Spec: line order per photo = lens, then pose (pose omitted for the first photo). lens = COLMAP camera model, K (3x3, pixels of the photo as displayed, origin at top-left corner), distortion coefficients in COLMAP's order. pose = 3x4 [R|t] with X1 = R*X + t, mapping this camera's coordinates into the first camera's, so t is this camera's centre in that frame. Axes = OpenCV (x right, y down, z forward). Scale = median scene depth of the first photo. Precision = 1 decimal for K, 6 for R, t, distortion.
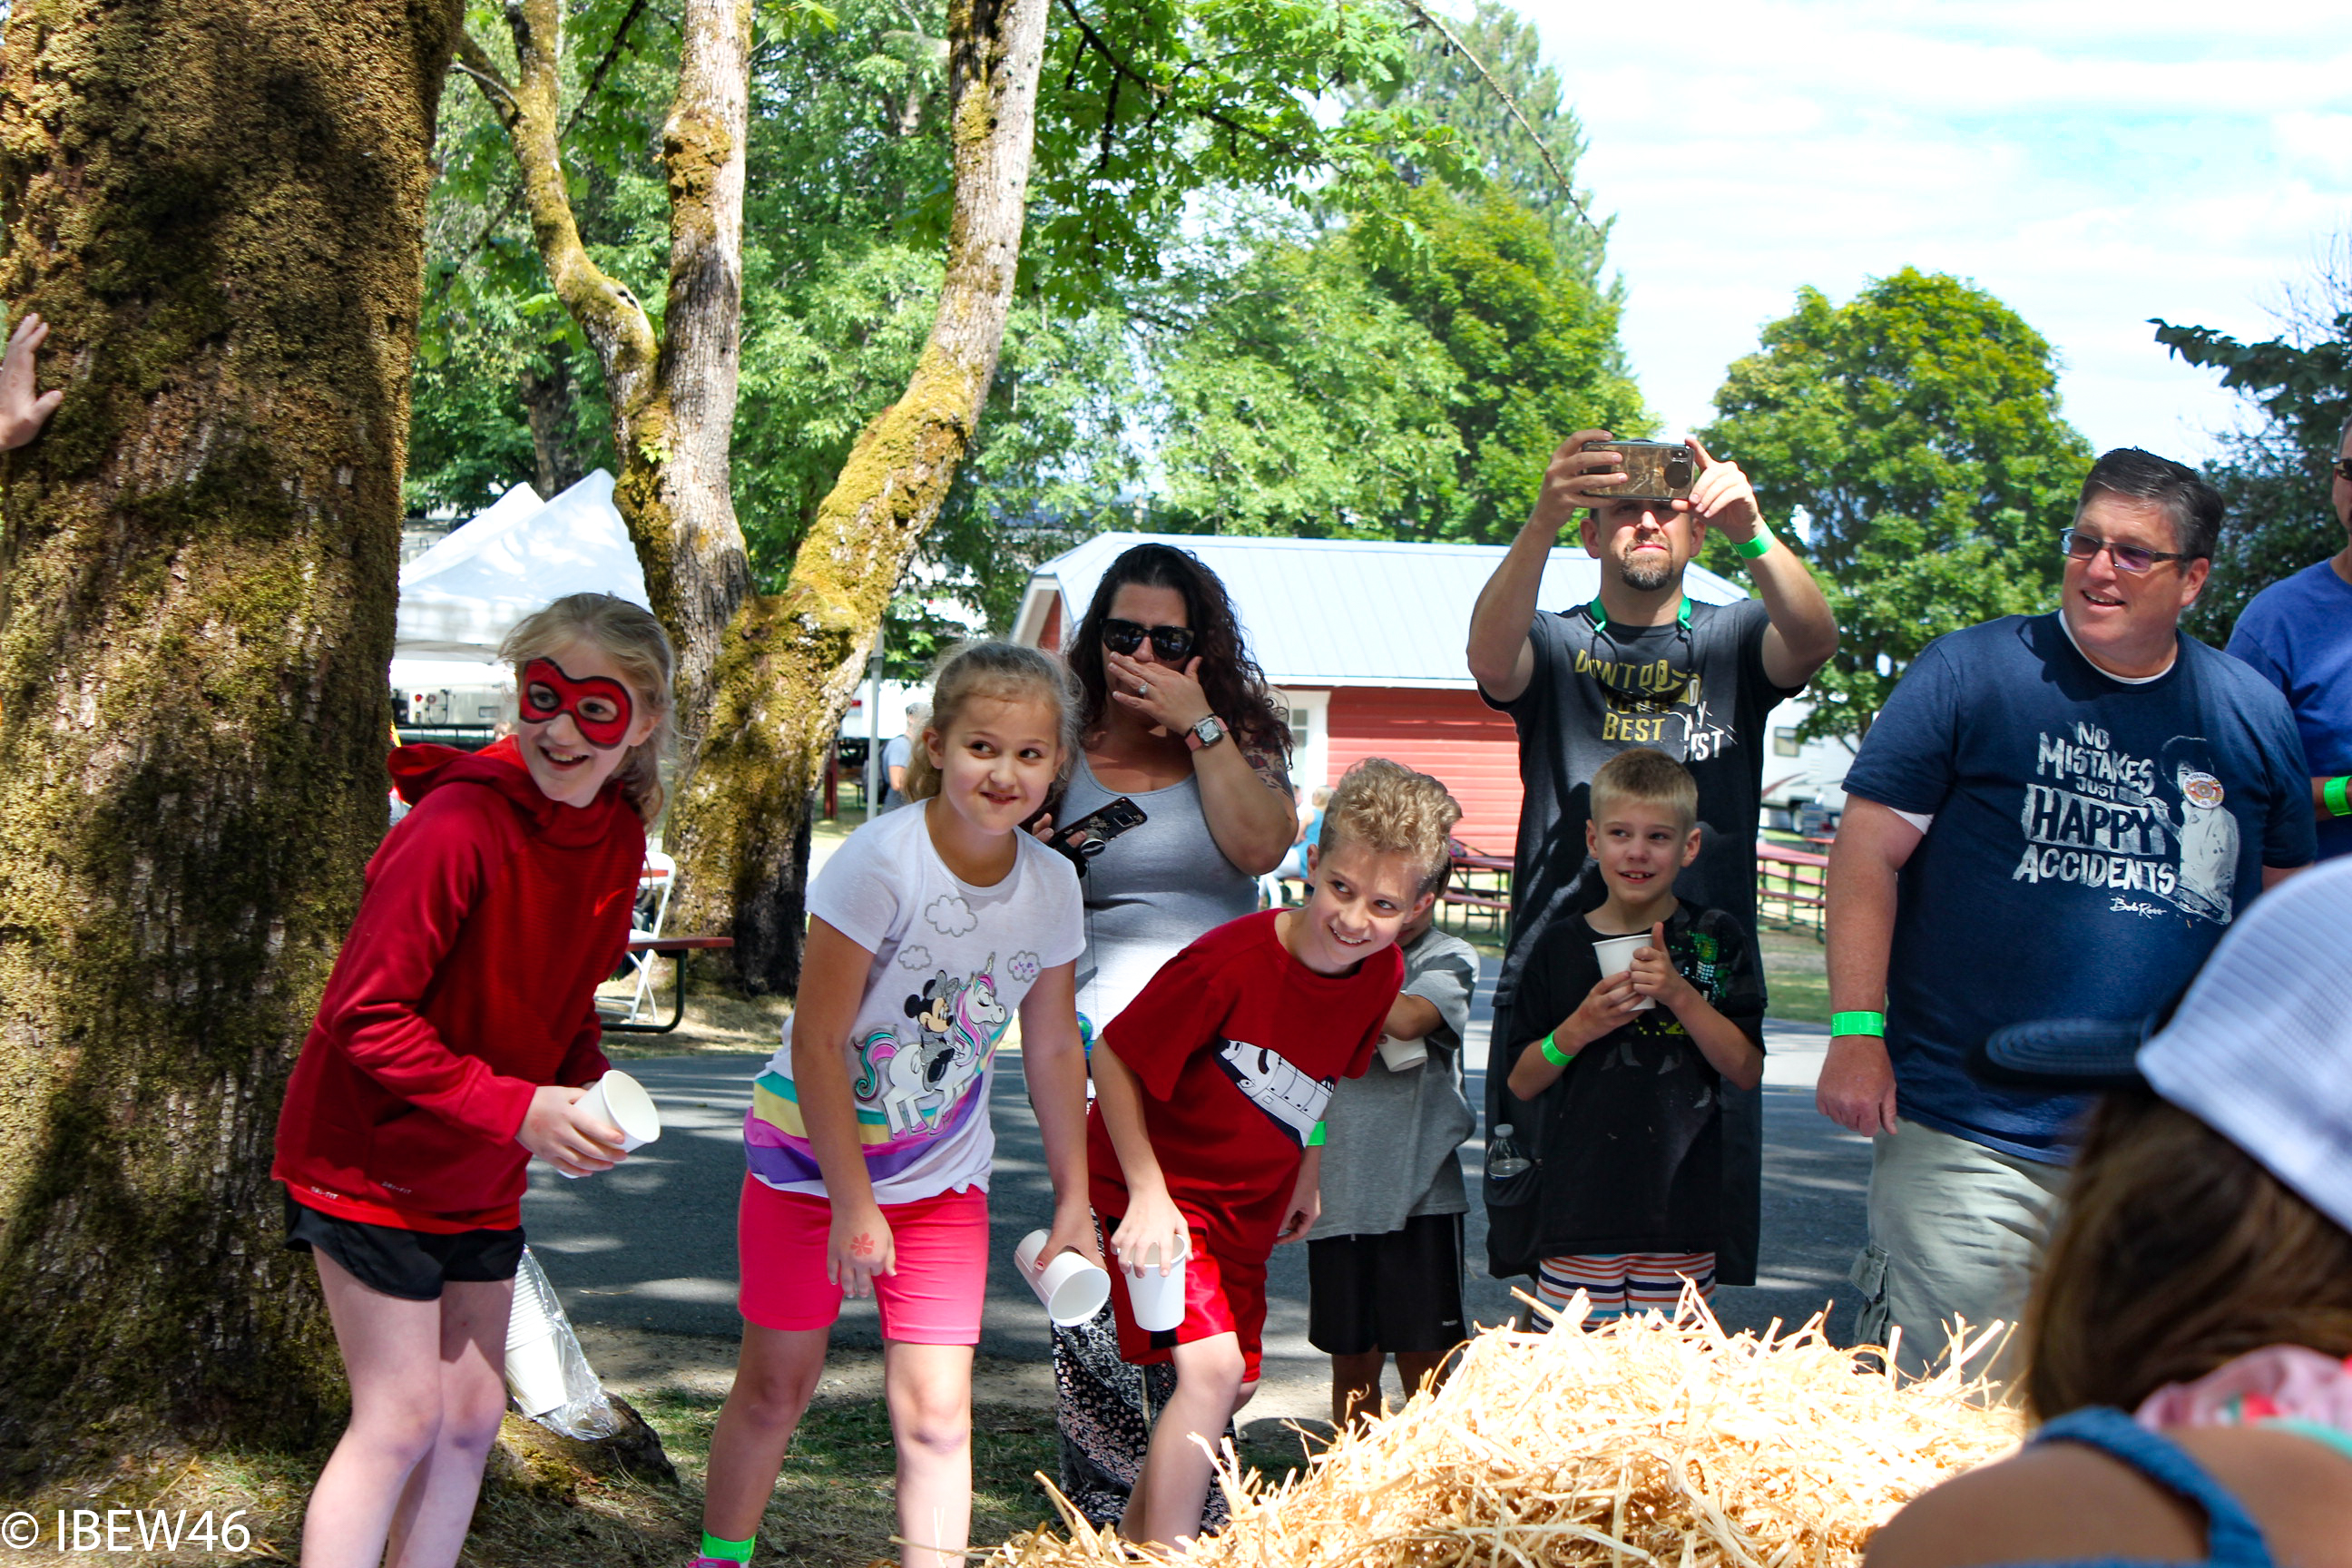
lens RADIAL K [[4844.3, 0, 1176.0], [0, 4844.3, 784.0], [0, 0, 1]] dist [0.027874, 0.311583]
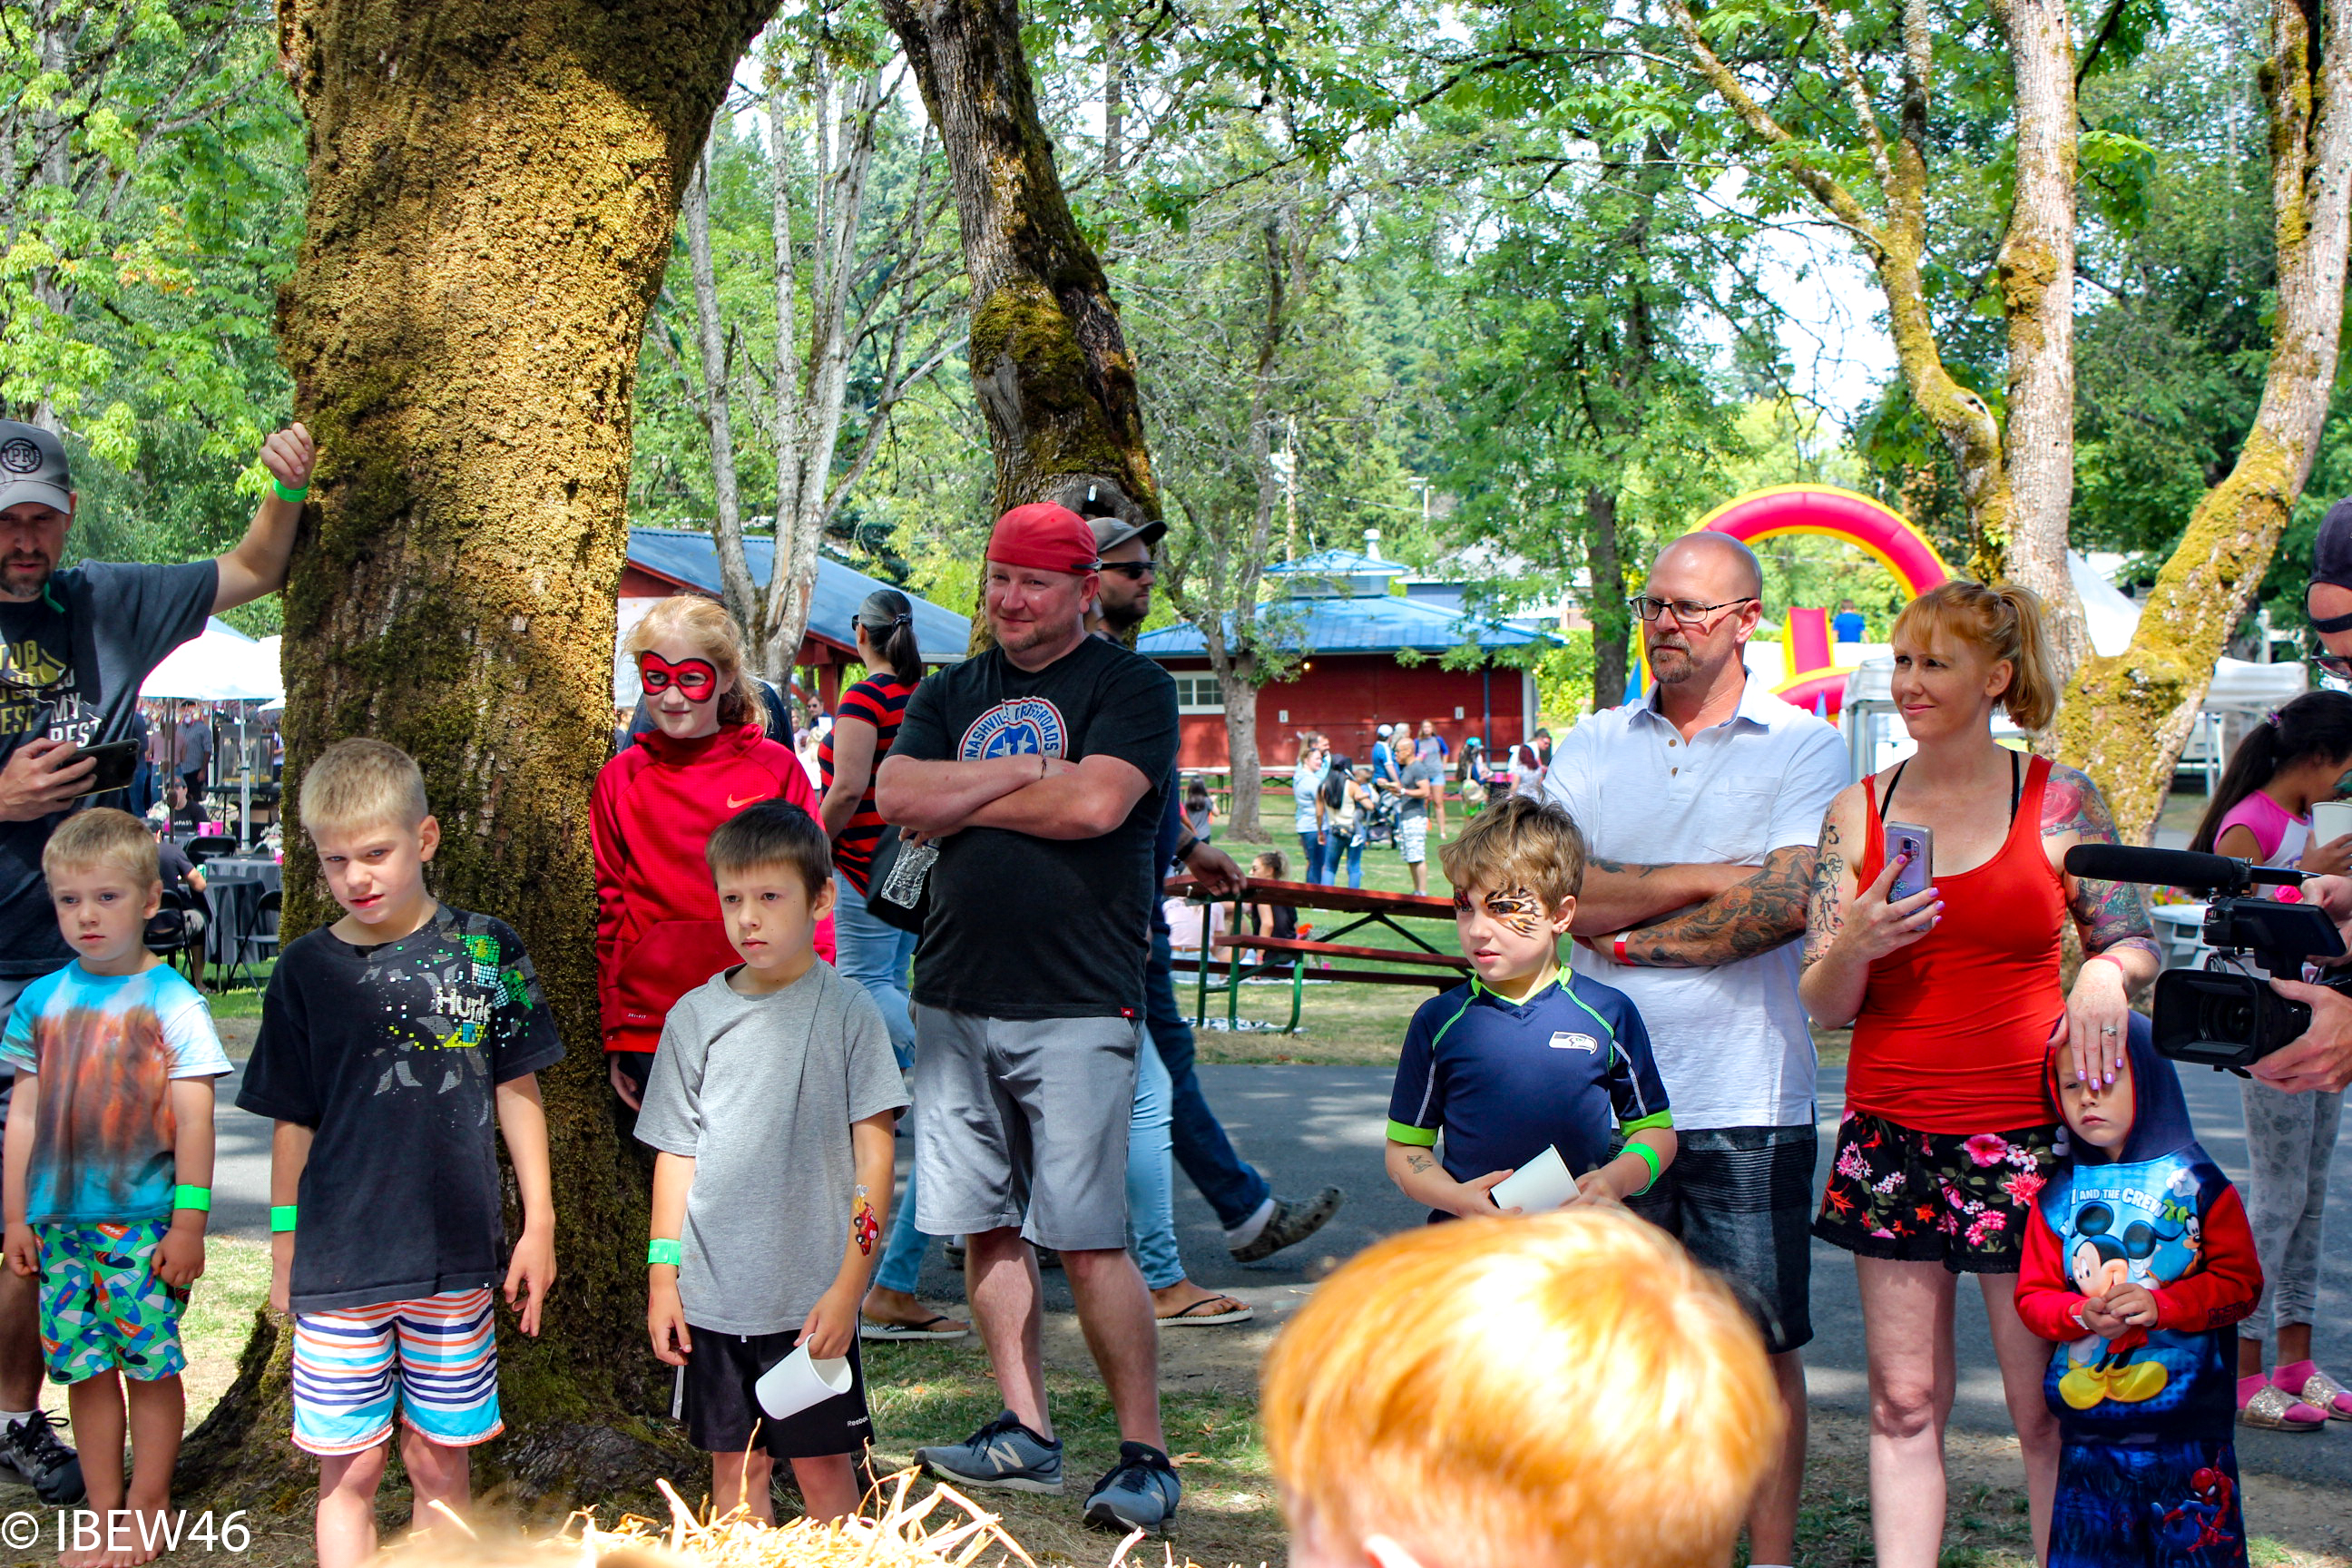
lens RADIAL K [[3936.0, 0, 1176.0], [0, 3936.0, 784.0], [0, 0, 1]] dist [0.009203, -0.064245]
pose [[0.904966, -0.029584, -0.424454, 0.112989], [0.026864, 0.999562, -0.012393, -0.002624], [0.424635, -0.000187, 0.905365, 0.062399]]
